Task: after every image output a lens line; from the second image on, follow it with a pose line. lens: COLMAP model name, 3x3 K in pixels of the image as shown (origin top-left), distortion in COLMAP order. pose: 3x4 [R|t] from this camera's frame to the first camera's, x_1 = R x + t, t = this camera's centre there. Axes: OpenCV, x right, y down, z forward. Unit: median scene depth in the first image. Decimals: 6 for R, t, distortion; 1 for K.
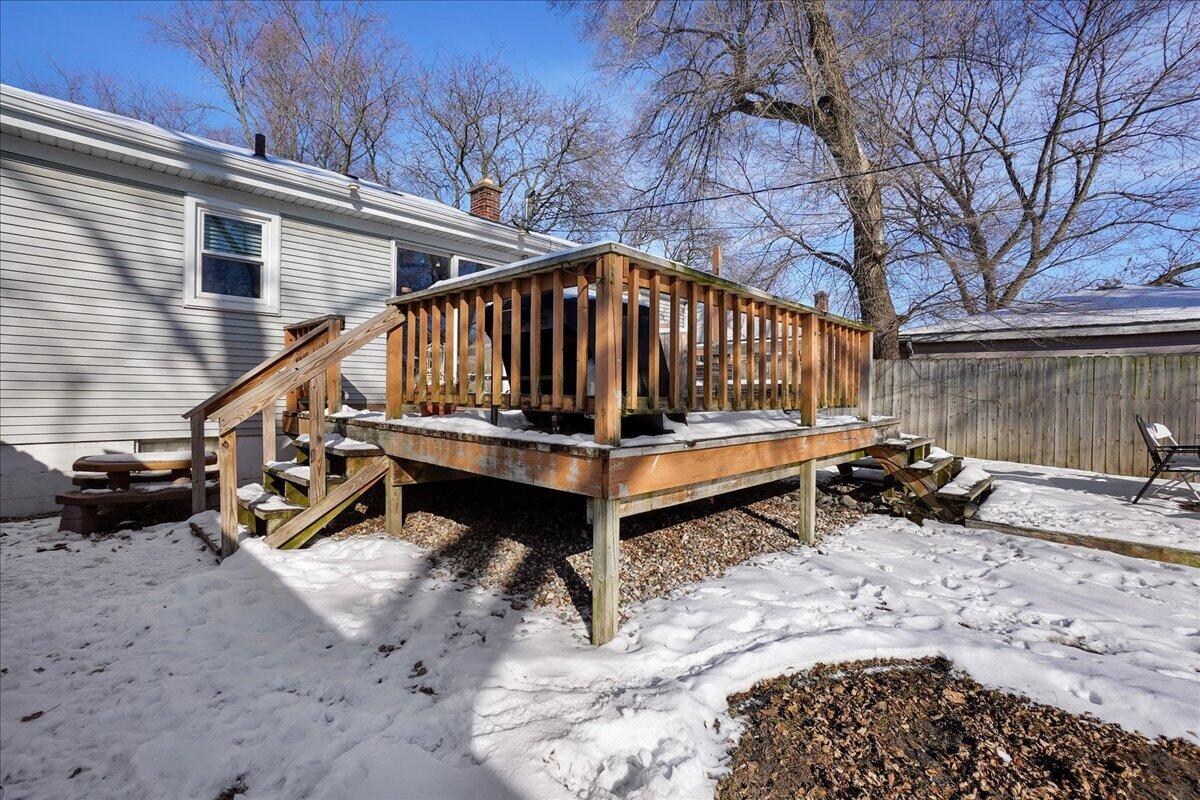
lens RADIAL K [[556.3, 0, 601.2], [0, 556.3, 398.1], [0, 0, 1]] dist [-0.016117, 0.005198]
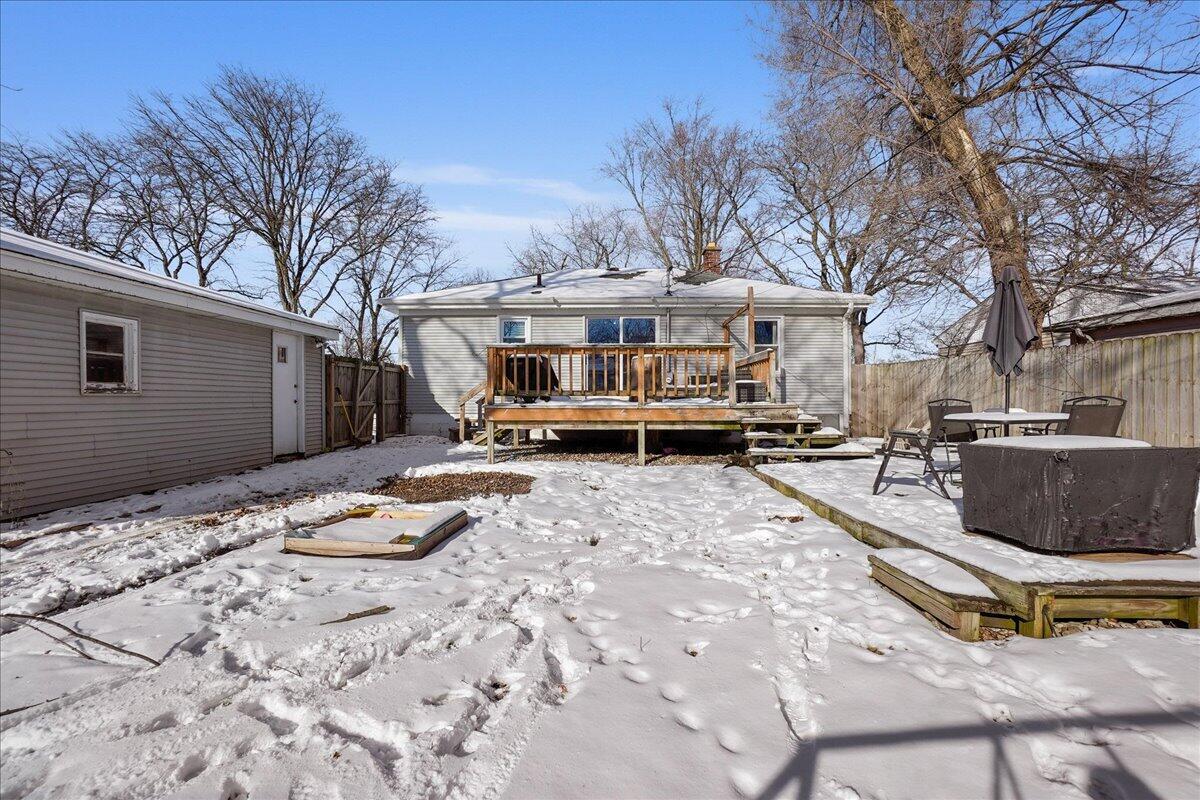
lens RADIAL K [[556.3, 0, 600.9], [0, 556.3, 401.2], [0, 0, 1]] dist [-0.016117, 0.005198]
pose [[0.673163, -0.012820, -0.739383, 1.296570], [0.004185, 0.999900, -0.013526, 0.047018], [0.739483, 0.006011, 0.673149, -0.305904]]
